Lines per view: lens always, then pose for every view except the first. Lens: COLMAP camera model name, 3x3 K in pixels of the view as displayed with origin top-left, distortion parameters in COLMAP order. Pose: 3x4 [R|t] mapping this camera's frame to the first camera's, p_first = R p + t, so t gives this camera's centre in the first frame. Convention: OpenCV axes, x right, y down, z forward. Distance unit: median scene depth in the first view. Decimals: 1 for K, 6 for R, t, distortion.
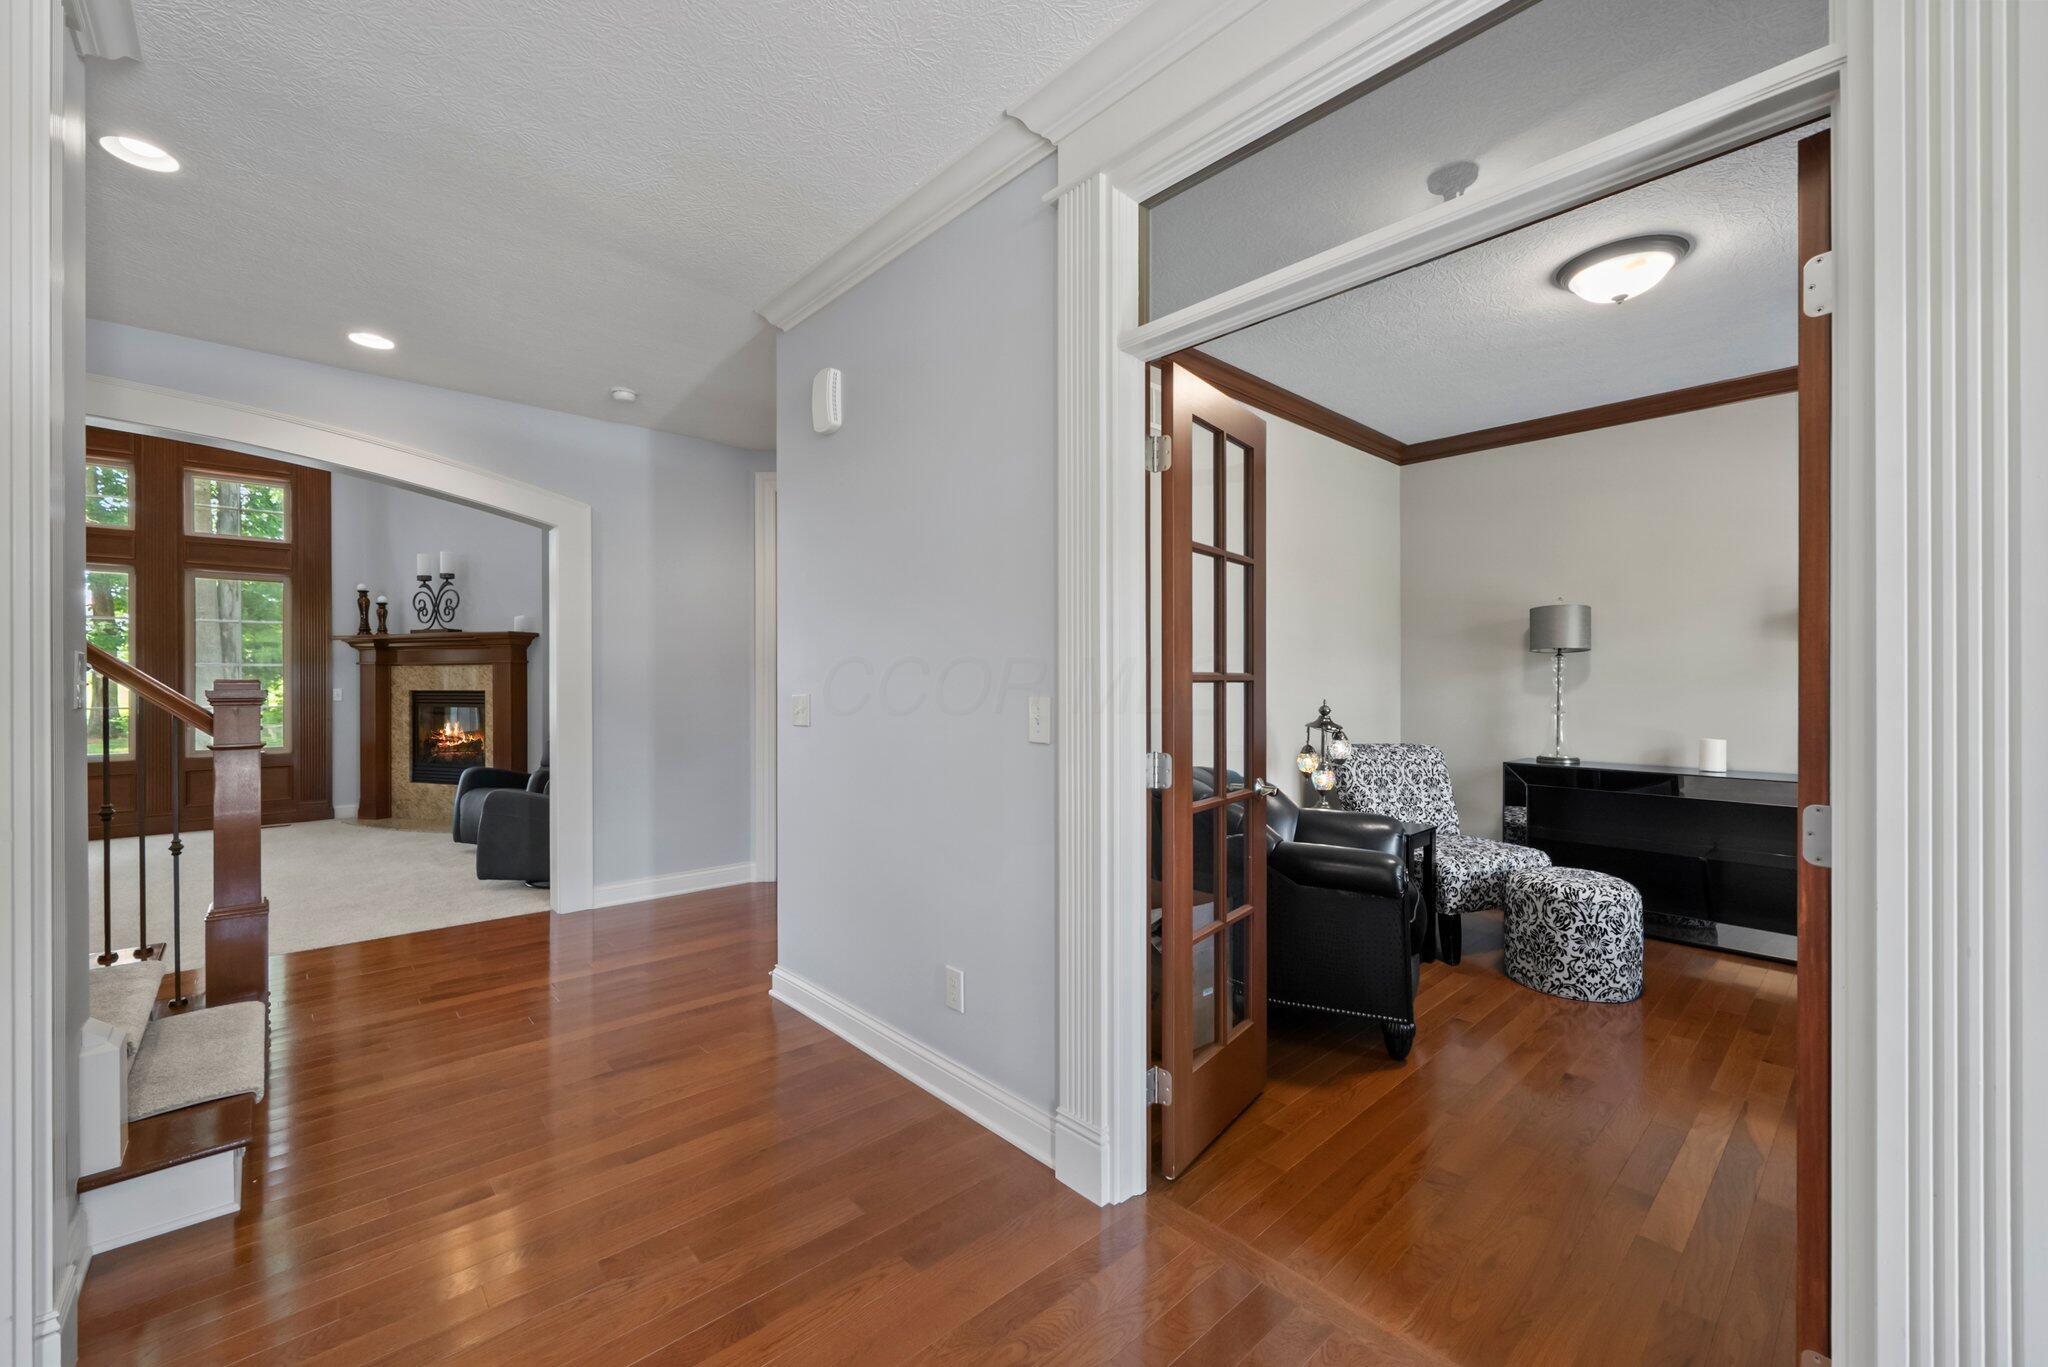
lens RADIAL K [[814.6, 0, 1011.7], [0, 814.6, 681.8], [0, 0, 1]] dist [-0.000900, -0.000343]
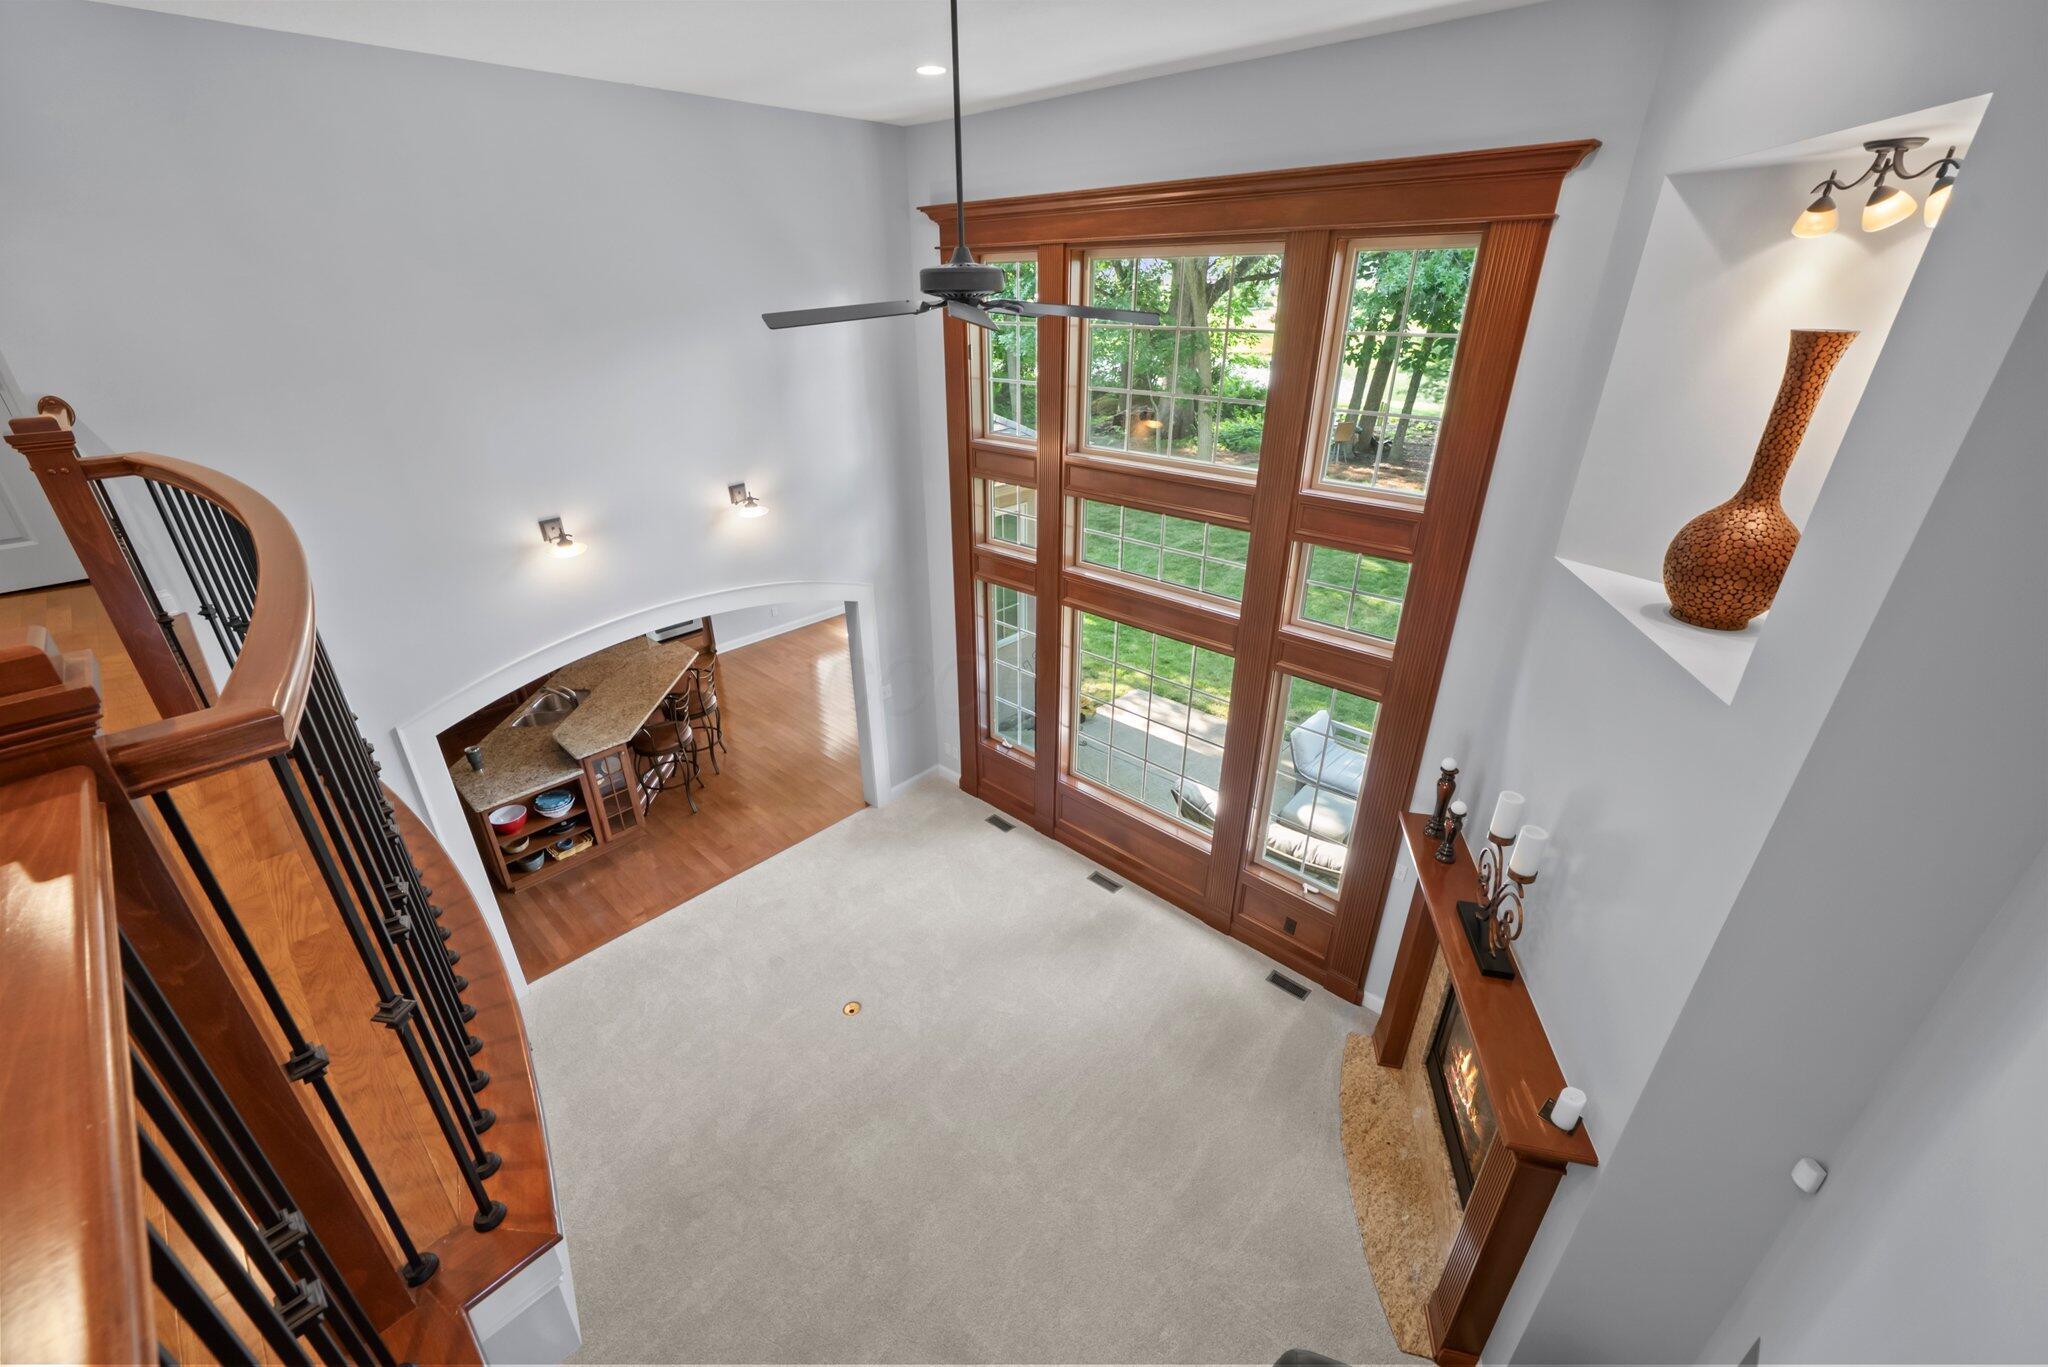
lens RADIAL K [[814.6, 0, 1011.7], [0, 814.6, 681.8], [0, 0, 1]] dist [-0.000900, -0.000343]
pose [[0.082665, 0.433307, -0.897447, -0.329604], [0.004108, 0.900374, 0.435098, -0.445208], [0.996569, -0.039654, 0.072650, 0.662070]]
